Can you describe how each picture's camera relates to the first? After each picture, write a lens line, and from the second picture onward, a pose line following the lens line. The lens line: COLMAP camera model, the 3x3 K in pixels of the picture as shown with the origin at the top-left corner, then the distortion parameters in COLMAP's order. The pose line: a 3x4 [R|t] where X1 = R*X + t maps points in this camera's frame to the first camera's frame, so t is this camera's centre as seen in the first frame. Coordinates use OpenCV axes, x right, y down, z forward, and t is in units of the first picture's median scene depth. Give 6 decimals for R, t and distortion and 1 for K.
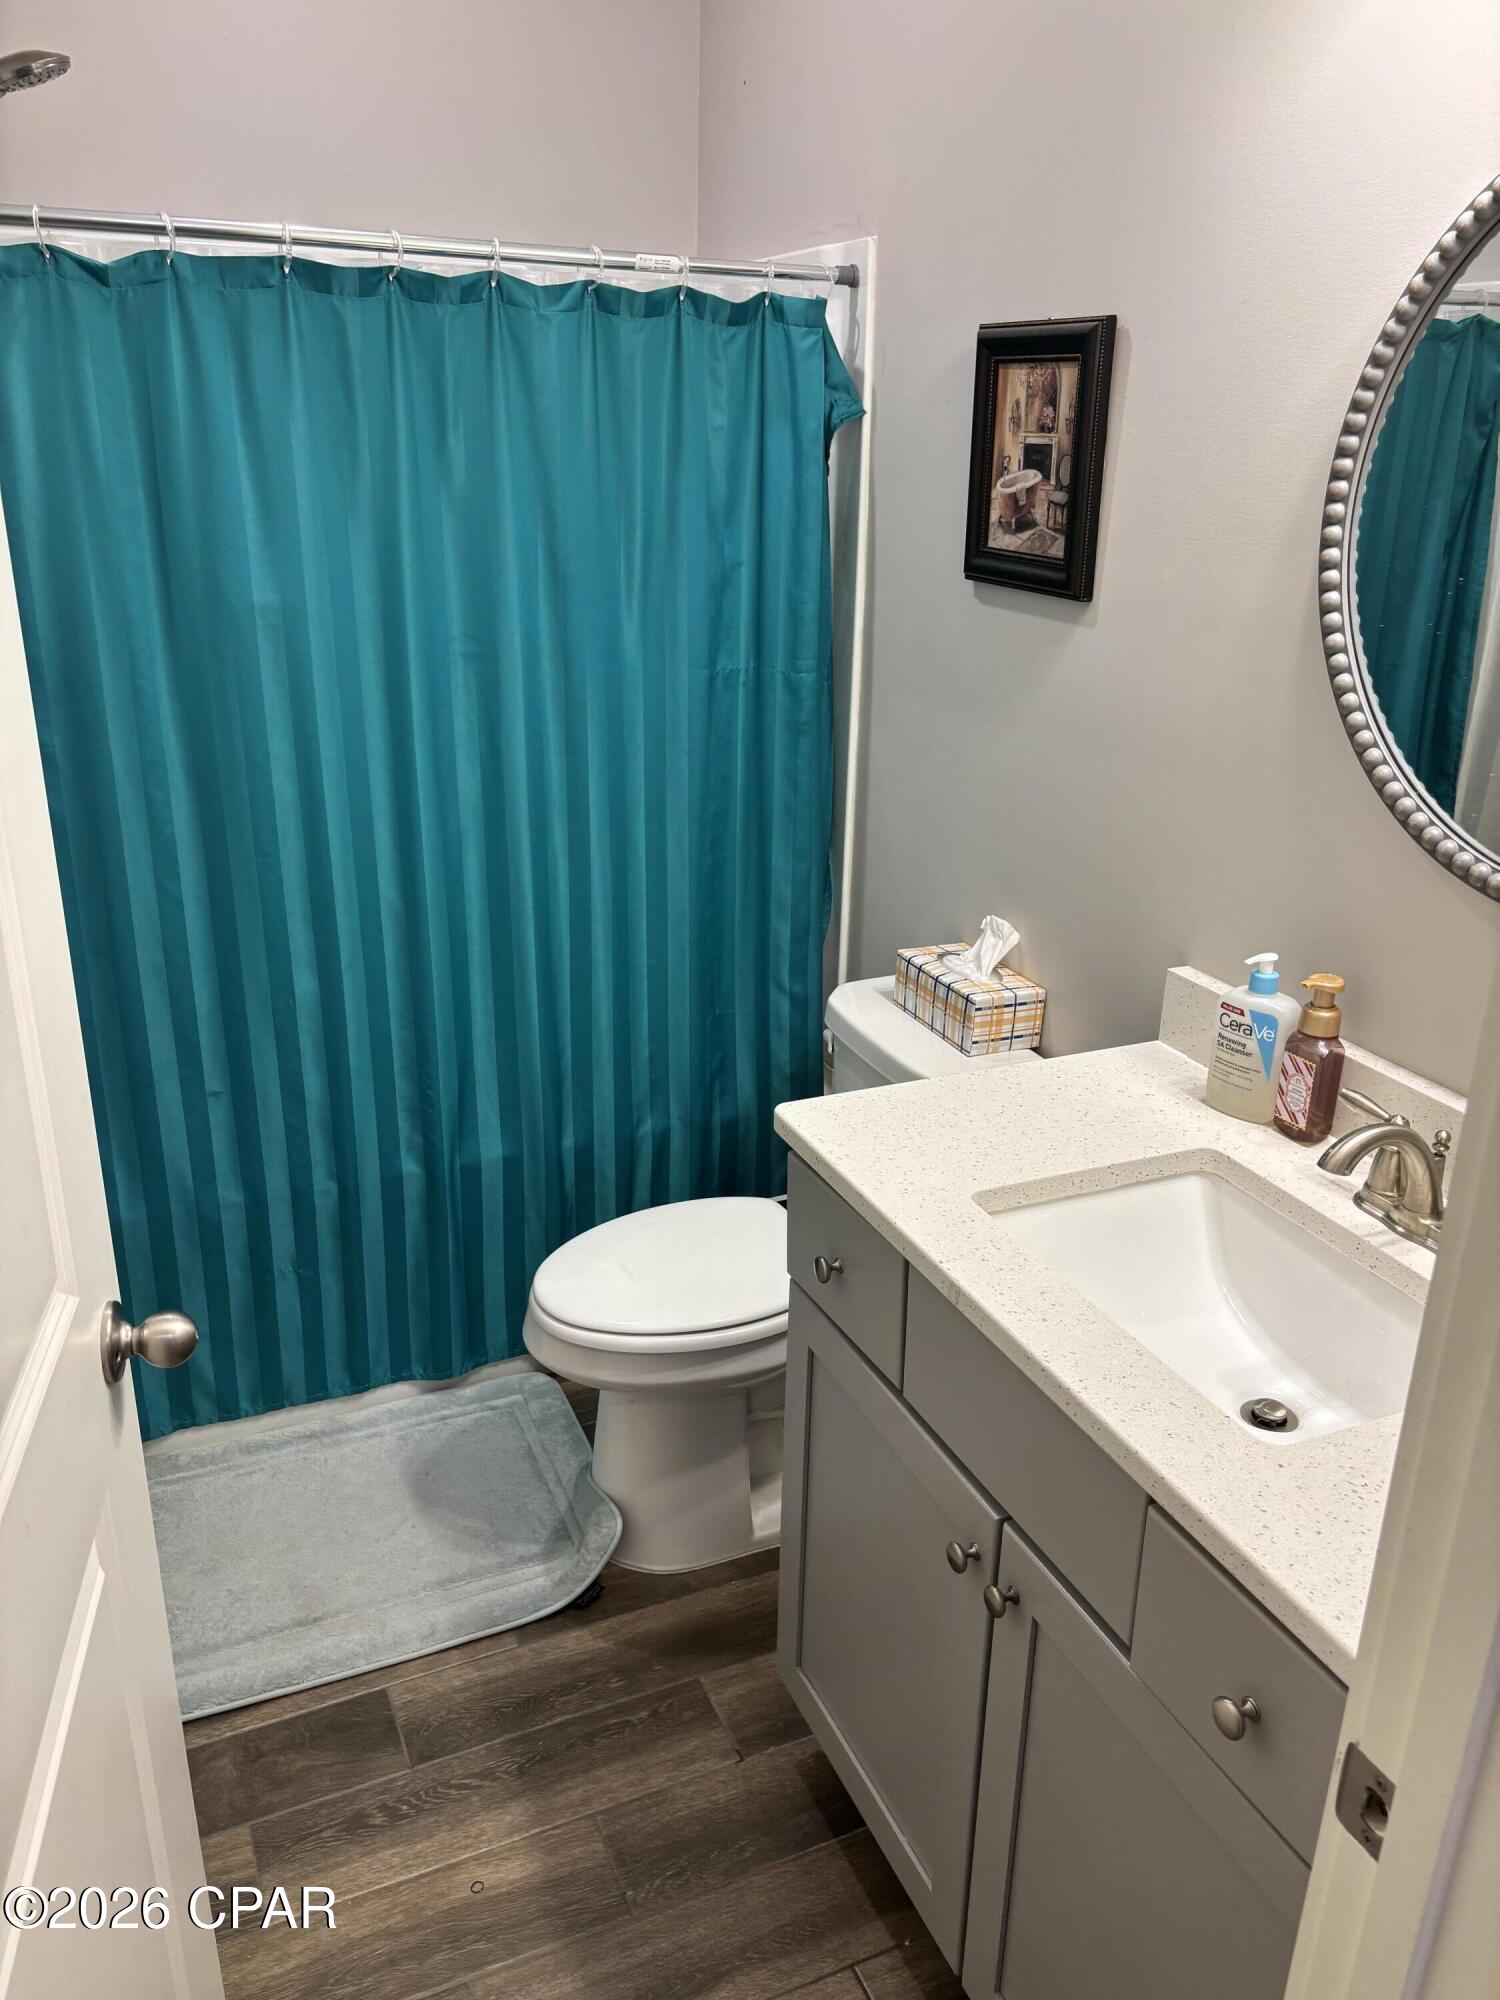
lens RADIAL K [[1514.4, 0, 747.5], [0, 1514.4, 999.7], [0, 0, 1]] dist [-0.001620, 0.000576]
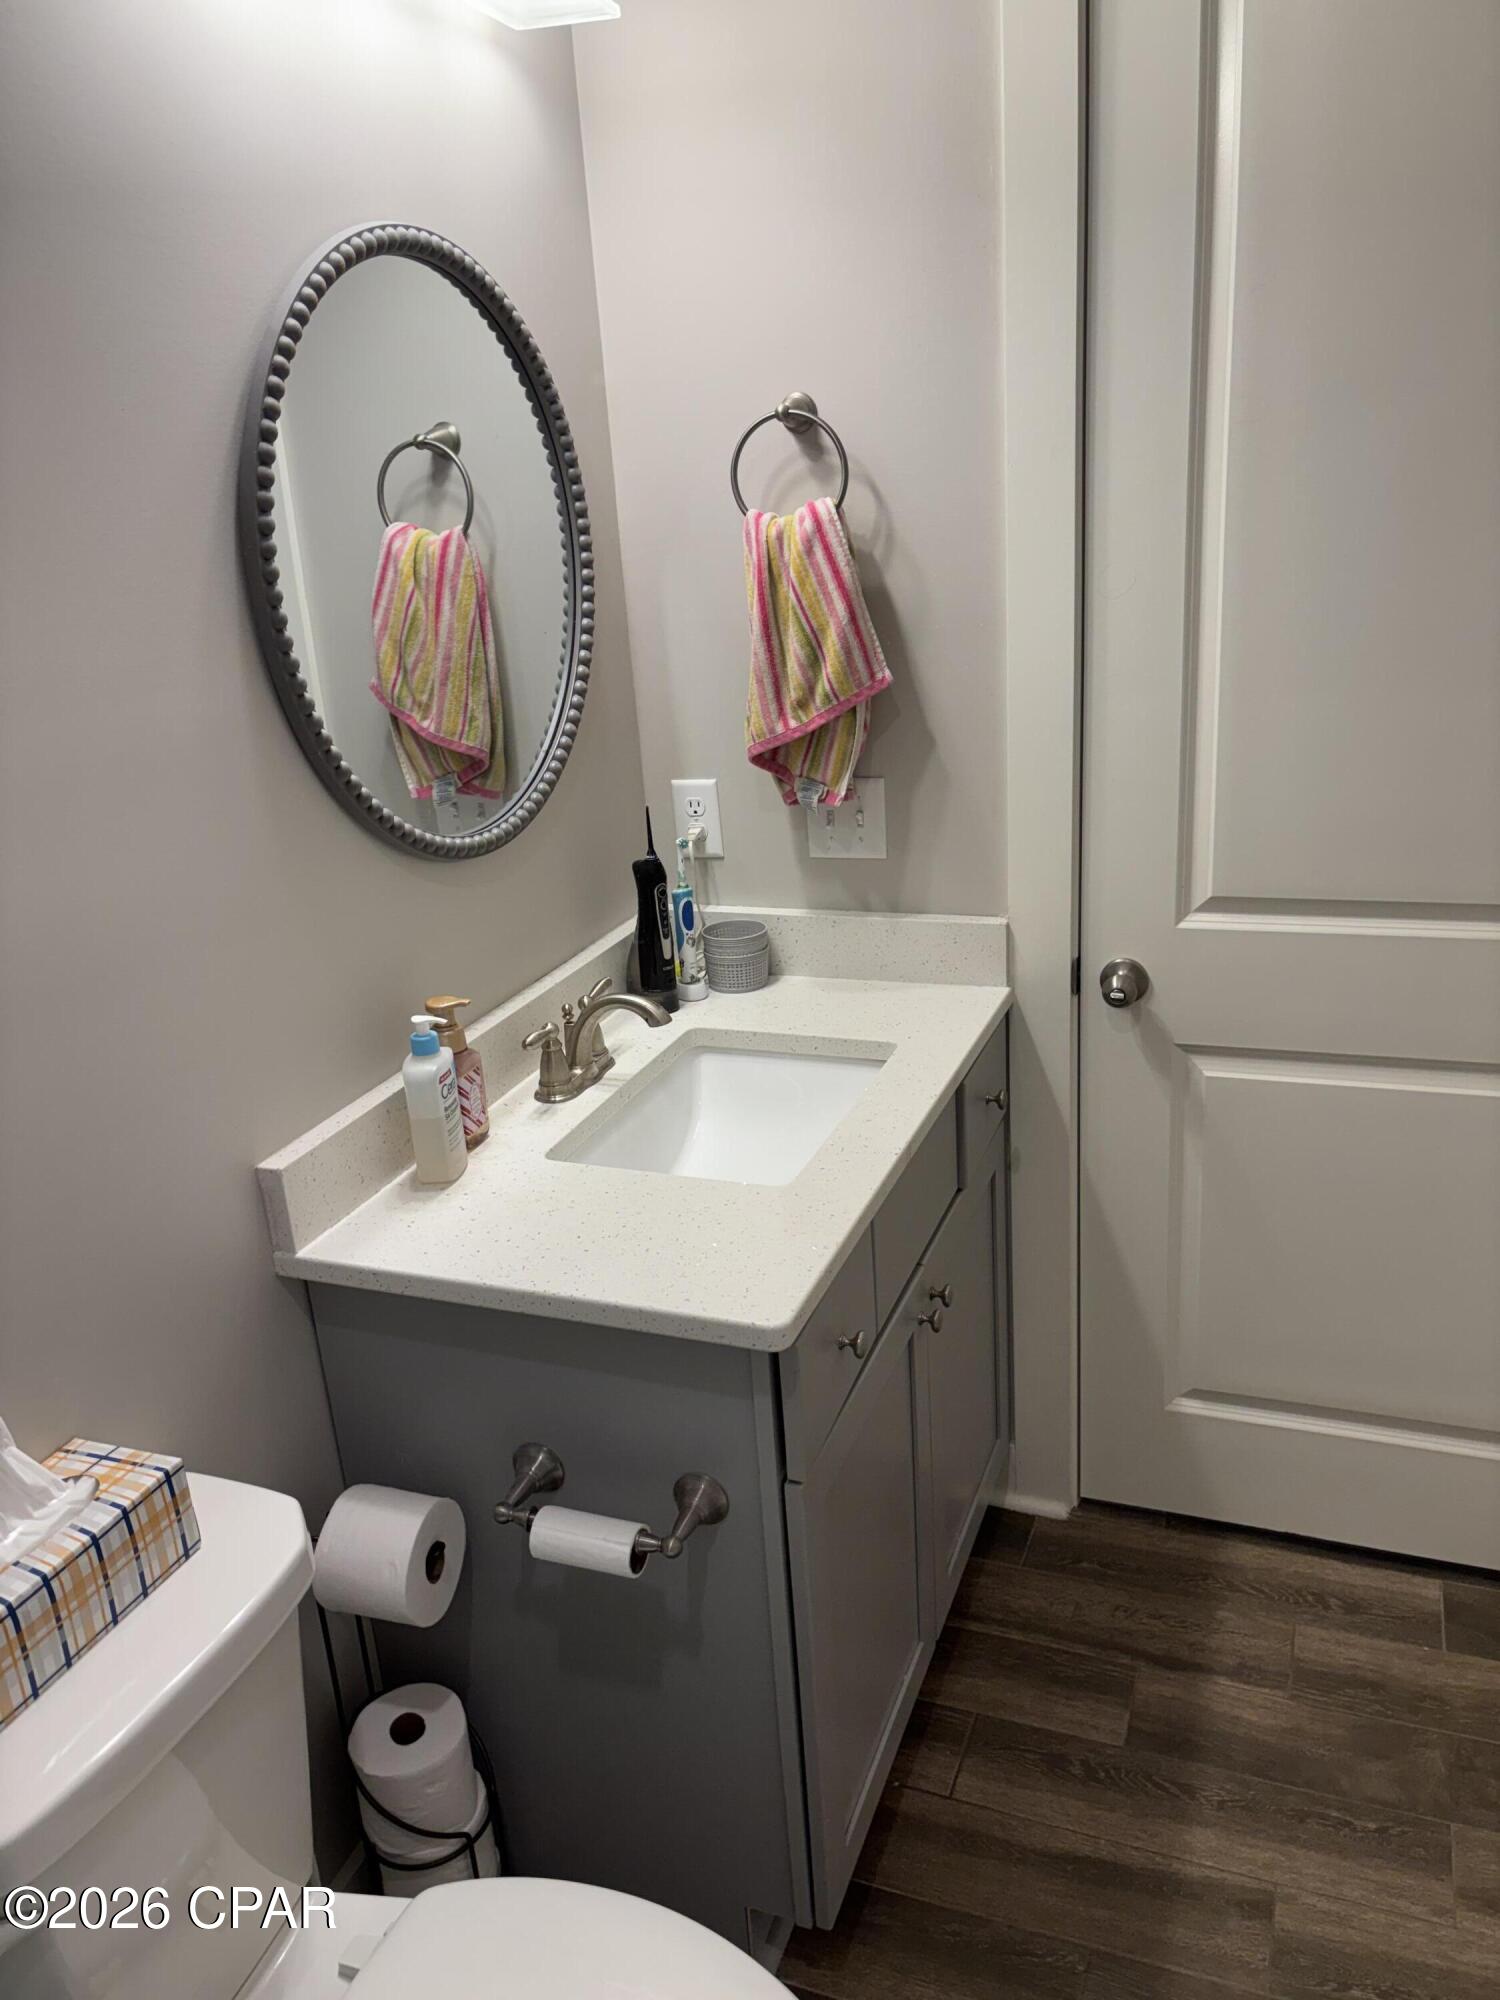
lens RADIAL K [[1514.4, 0, 748.2], [0, 1514.4, 998.1], [0, 0, 1]] dist [-0.001620, 0.000576]
pose [[-0.700147, -0.205276, 0.683854, -0.470478], [0.306373, 0.778751, 0.547433, -0.494331], [-0.644927, 0.592798, -0.482349, 1.252879]]
